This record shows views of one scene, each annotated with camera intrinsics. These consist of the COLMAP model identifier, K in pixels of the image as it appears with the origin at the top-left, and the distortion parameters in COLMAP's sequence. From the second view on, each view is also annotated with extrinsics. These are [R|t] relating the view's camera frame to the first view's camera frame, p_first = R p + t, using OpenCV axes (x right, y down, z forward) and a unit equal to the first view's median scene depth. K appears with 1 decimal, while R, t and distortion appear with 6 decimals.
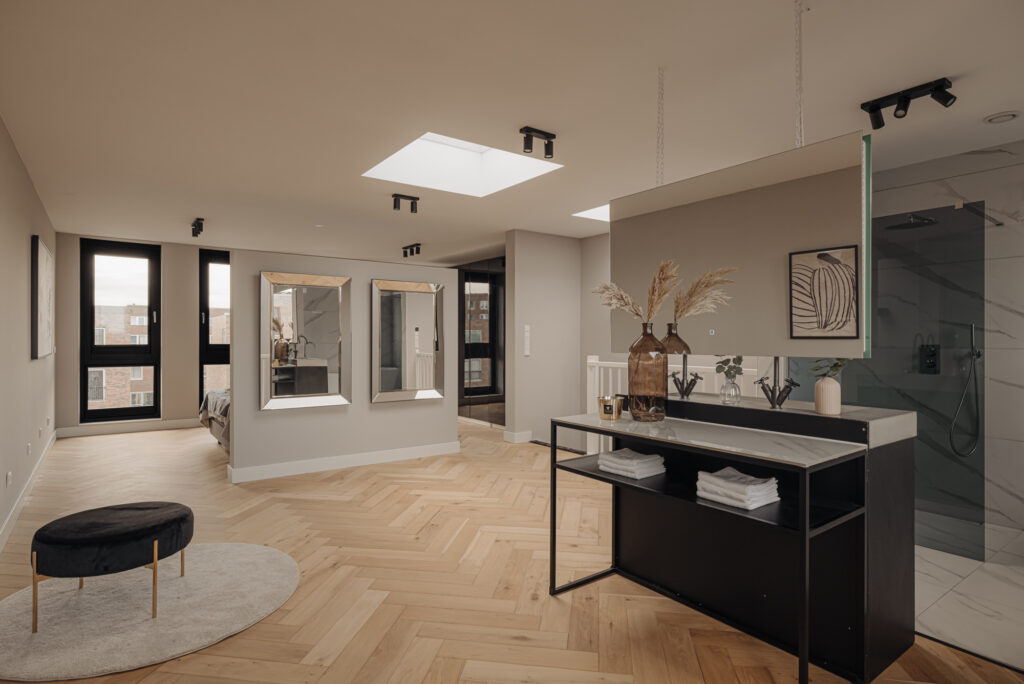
lens RADIAL K [[546.1, 0, 513.5], [0, 546.1, 340.5], [0, 0, 1]] dist [0.001969, 0.000179]
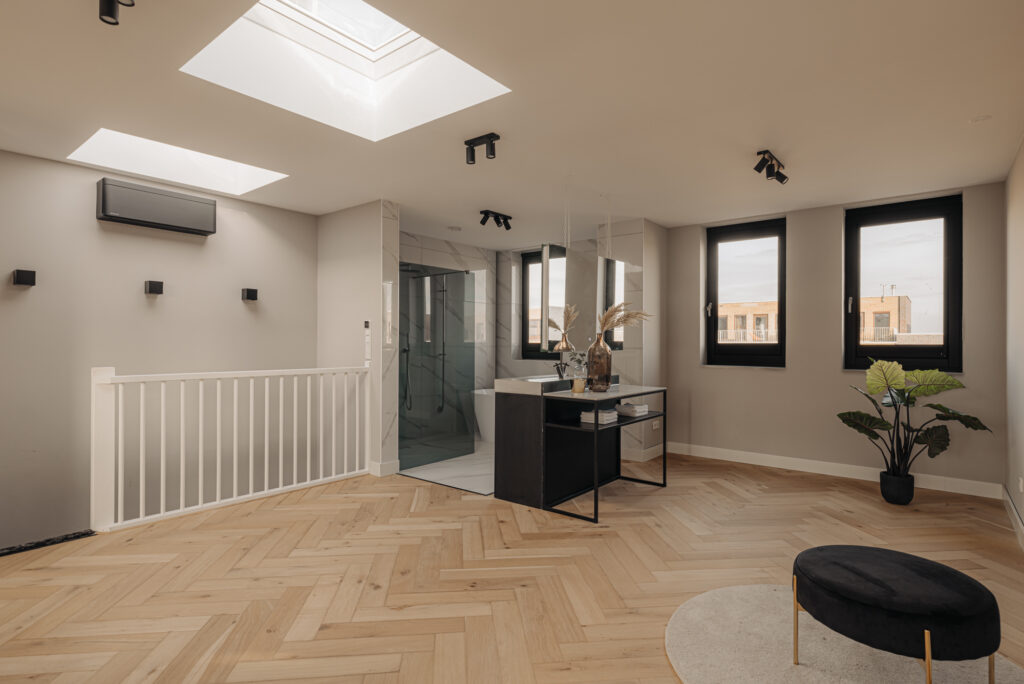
lens RADIAL K [[532.7, 0, 517.8], [0, 532.7, 344.0], [0, 0, 1]] dist [-0.002284, 0.000710]
pose [[-0.256972, -0.005303, 0.966404, -0.769852], [-0.002265, 0.999986, 0.004885, -0.003085], [-0.966416, -0.000933, -0.256980, 0.991888]]
